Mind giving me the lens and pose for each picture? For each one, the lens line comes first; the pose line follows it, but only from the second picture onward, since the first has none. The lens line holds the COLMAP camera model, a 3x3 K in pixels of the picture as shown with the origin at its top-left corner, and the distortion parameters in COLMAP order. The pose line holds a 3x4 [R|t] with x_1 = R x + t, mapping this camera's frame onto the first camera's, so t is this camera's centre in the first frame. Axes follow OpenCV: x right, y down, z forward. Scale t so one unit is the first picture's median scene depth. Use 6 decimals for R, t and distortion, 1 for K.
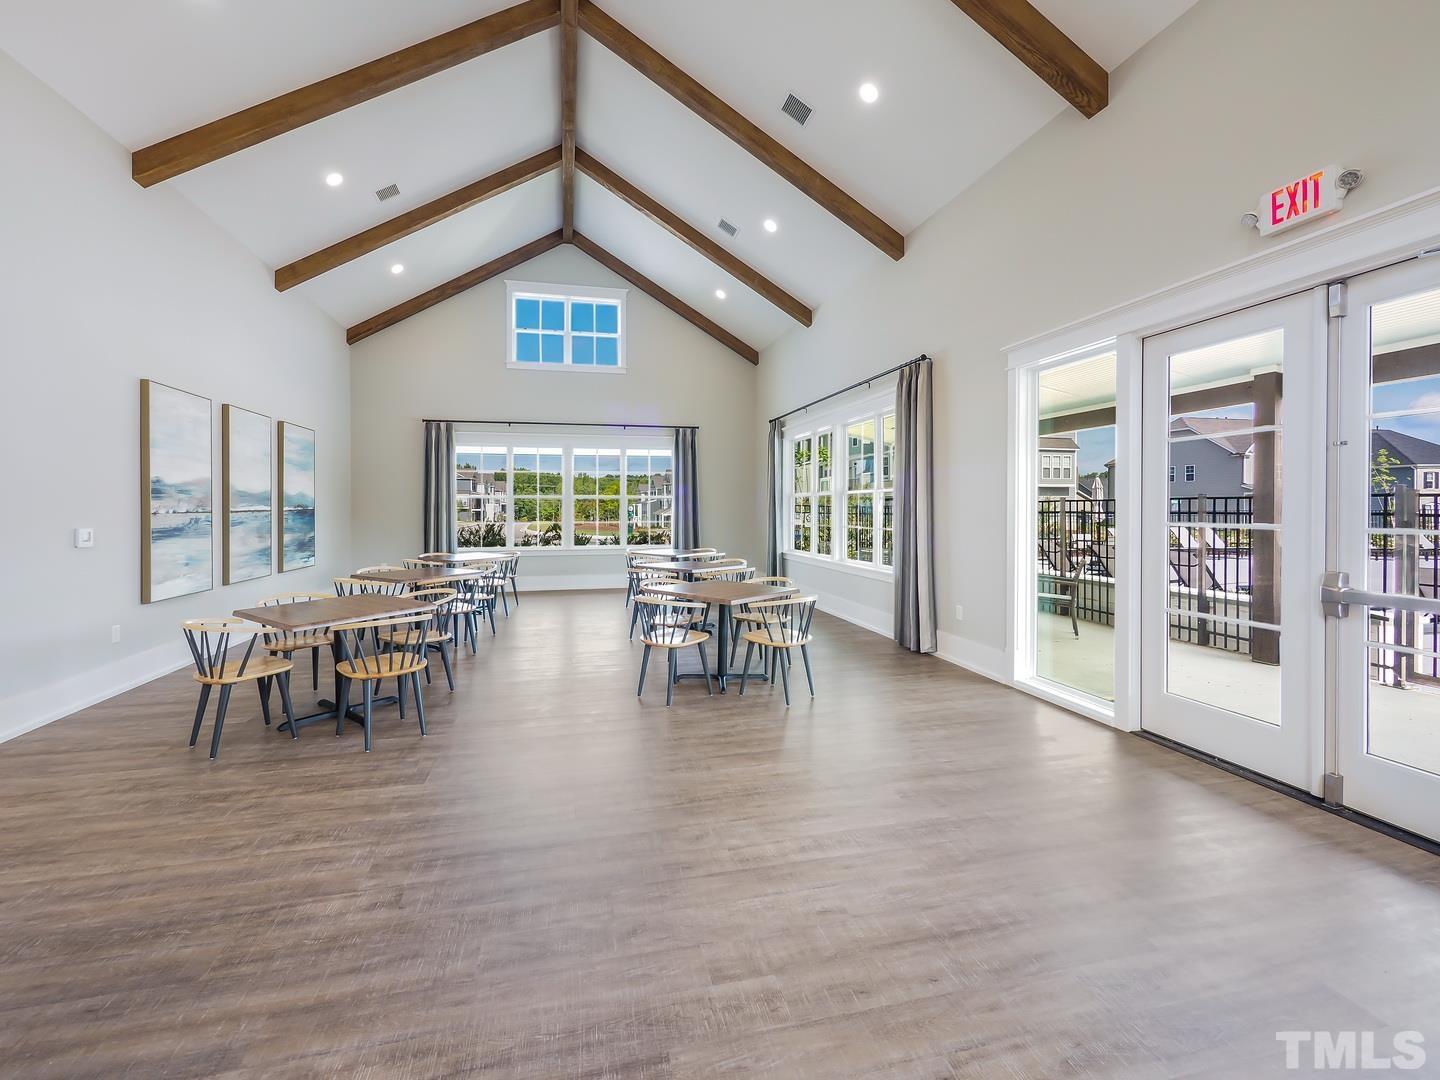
lens RADIAL K [[624.1, 0, 711.5], [0, 624.1, 510.9], [0, 0, 1]] dist [0.008180, 0.000213]
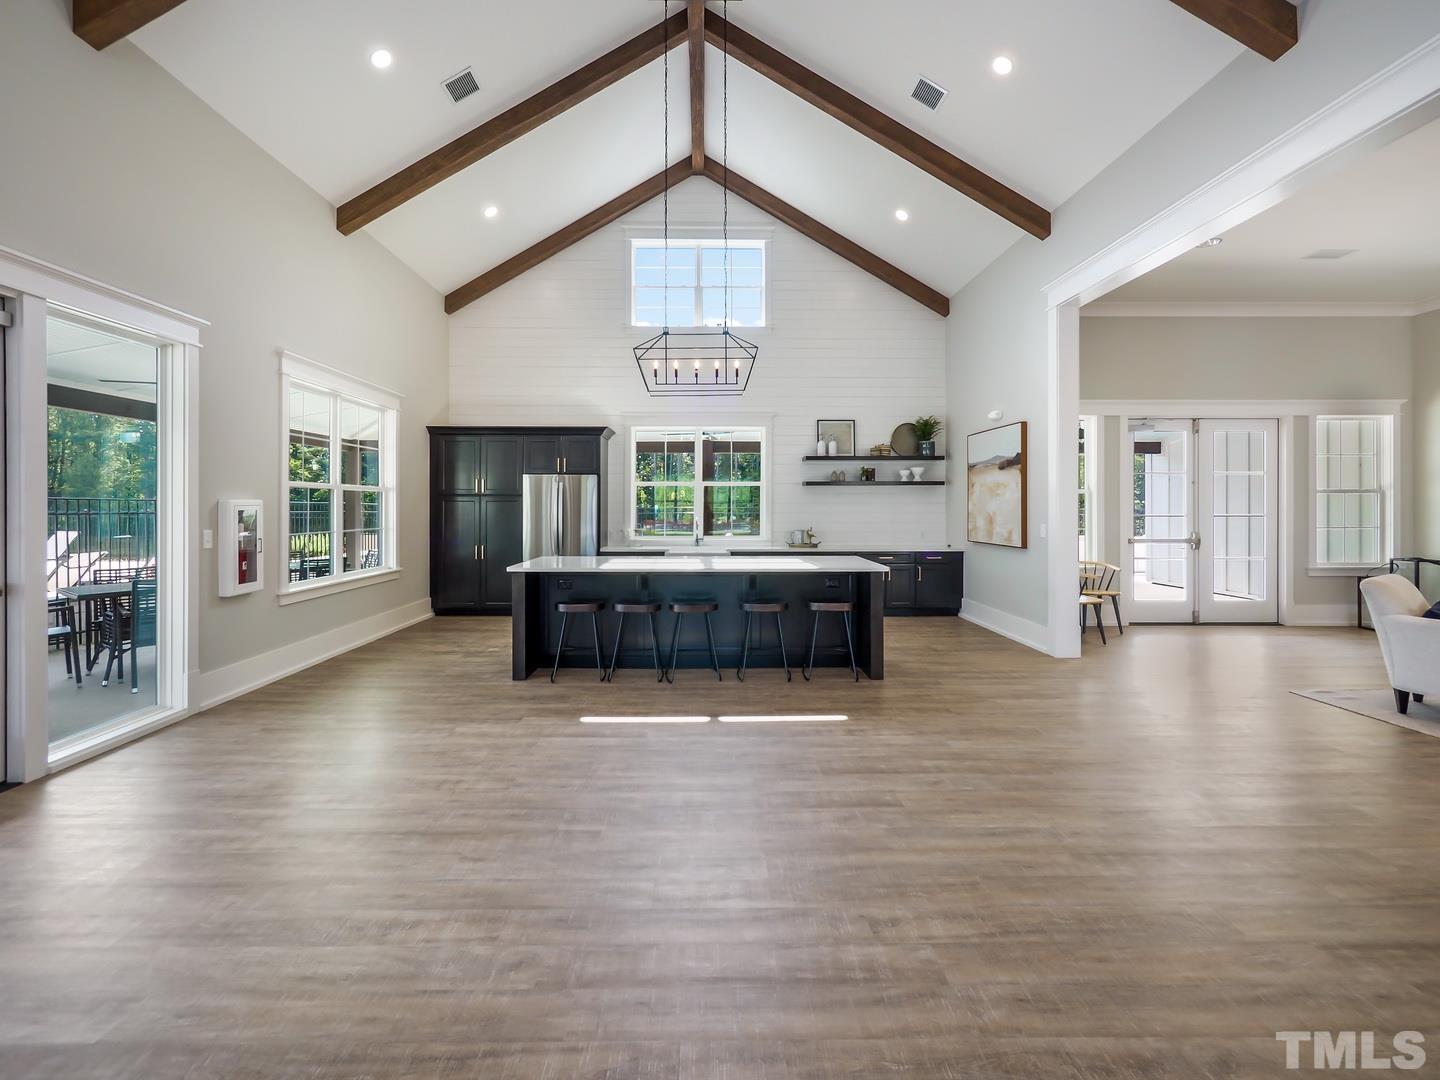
lens RADIAL K [[630.8, 0, 706.4], [0, 630.8, 505.9], [0, 0, 1]] dist [0.001534, 0.000266]
pose [[-0.975401, 0.001559, 0.220431, -0.424515], [0.002459, 0.999990, 0.003809, -0.008583], [-0.220423, 0.004258, -0.975395, 1.789875]]
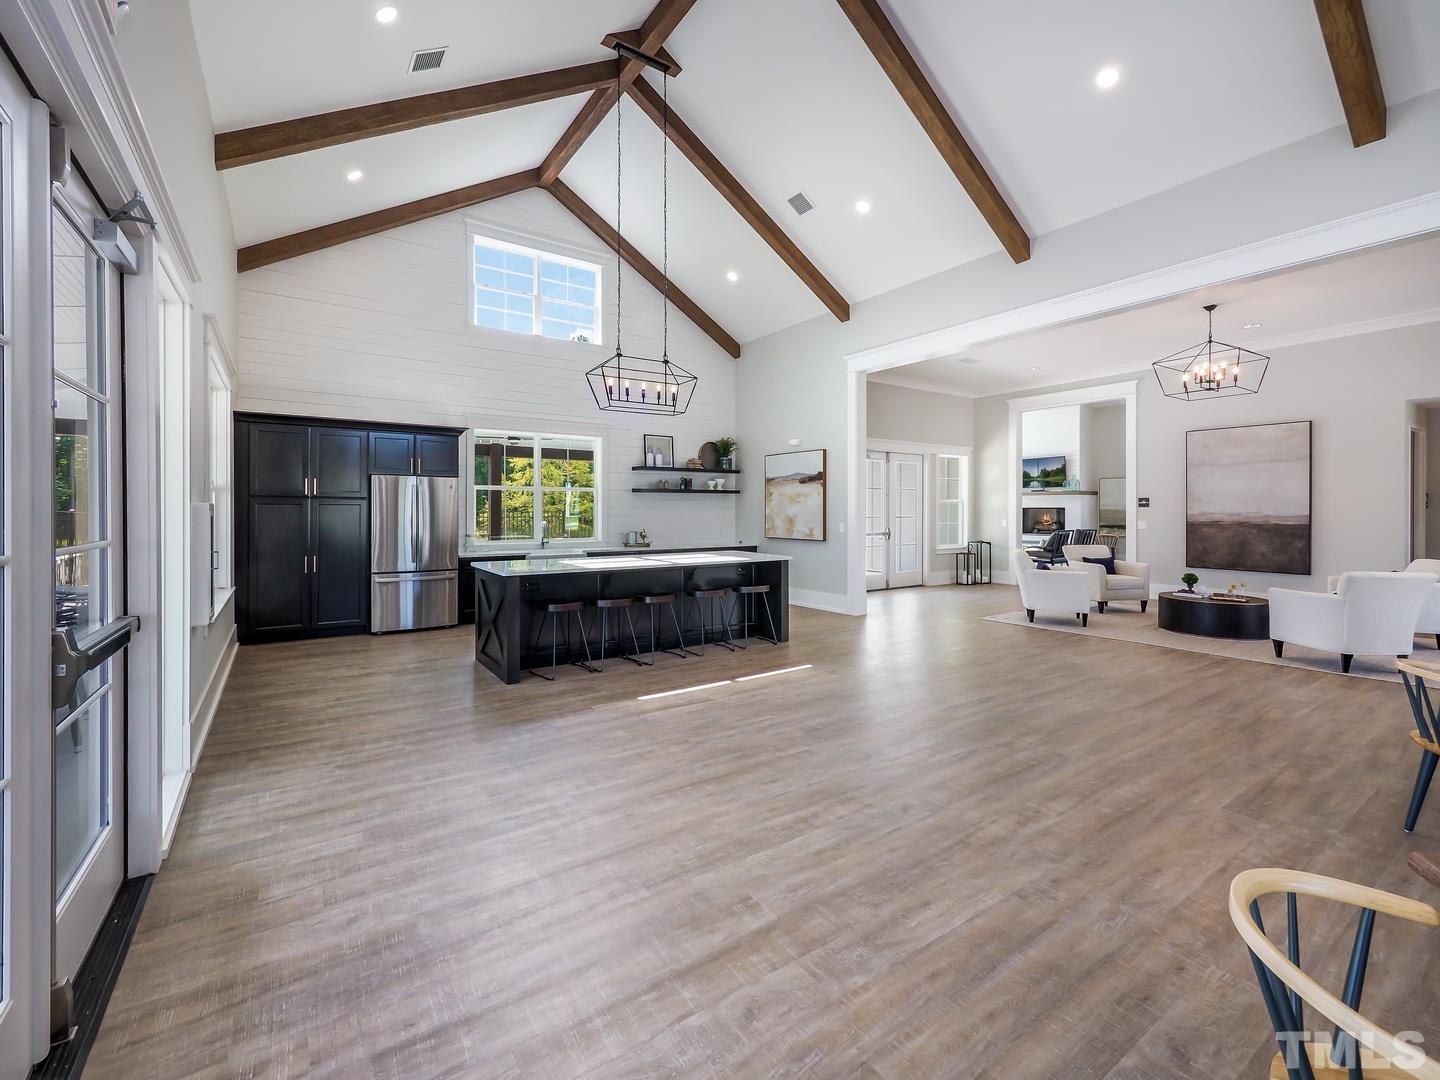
lens RADIAL K [[624.1, 0, 711.5], [0, 624.1, 510.9], [0, 0, 1]] dist [0.008180, 0.000213]
pose [[-0.933795, 0.001648, -0.357804, 0.753523], [-0.000746, 0.999978, 0.006553, -0.015354], [0.357807, 0.006386, -0.933774, 2.063975]]
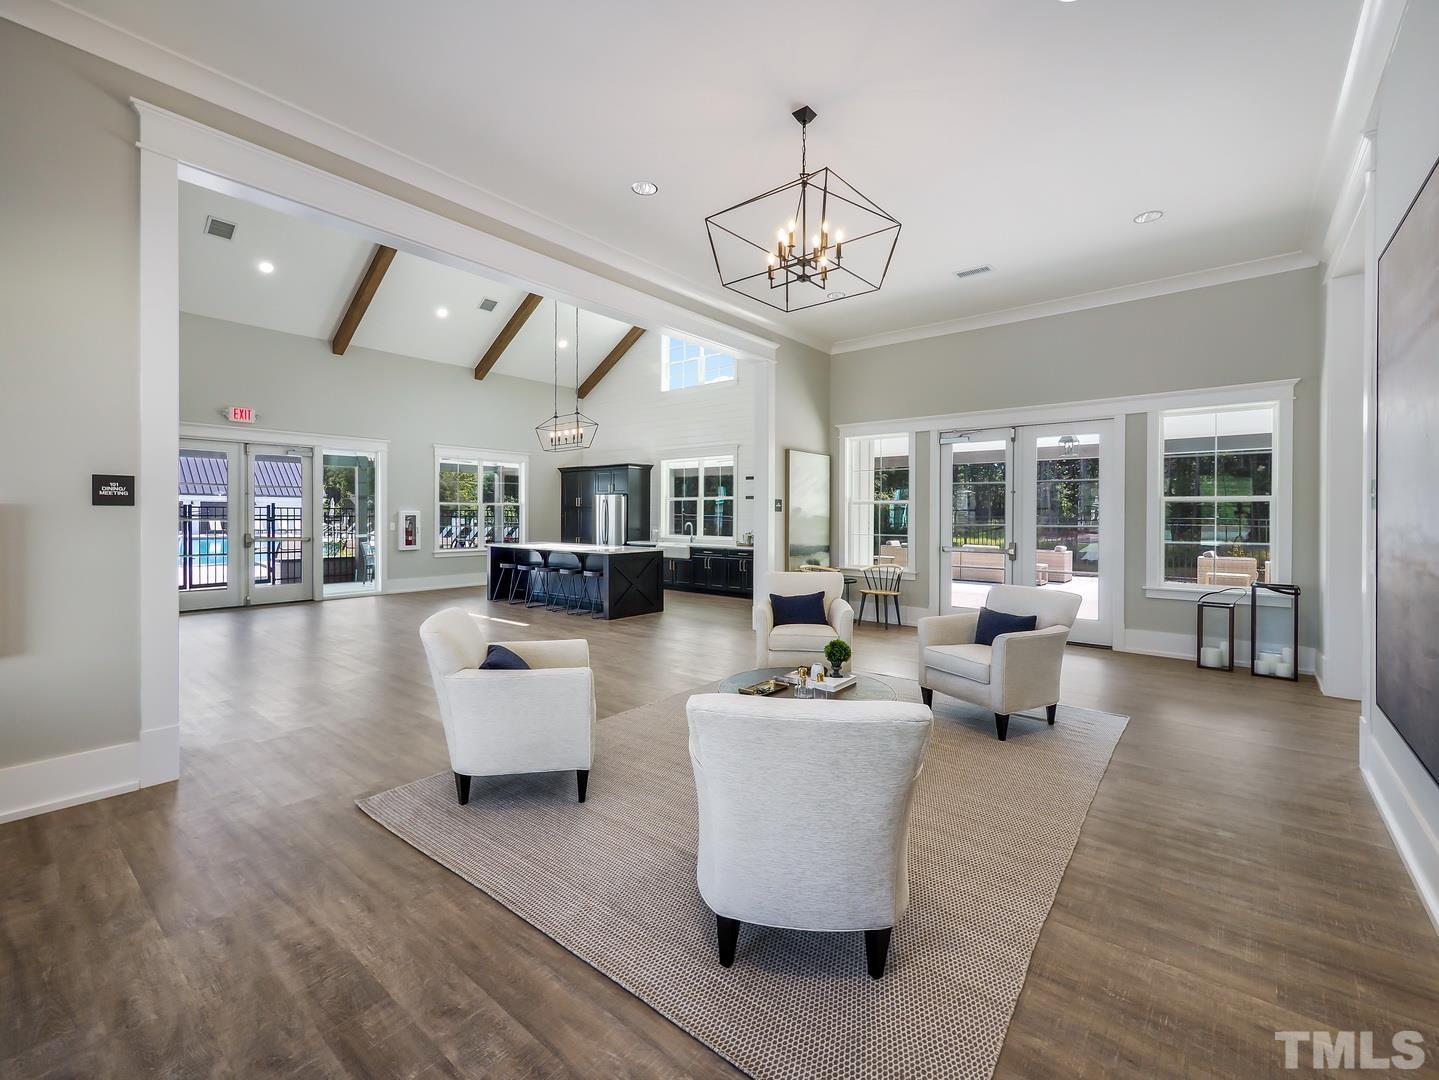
lens RADIAL K [[623.7, 0, 711.0], [0, 623.7, 510.9], [0, 0, 1]] dist [0.008180, 0.000213]
pose [[-0.601755, 0.002013, 0.798679, -3.531462], [-0.001671, 0.999991, -0.003779, -0.006770], [-0.798679, -0.003609, -0.601746, 1.212959]]
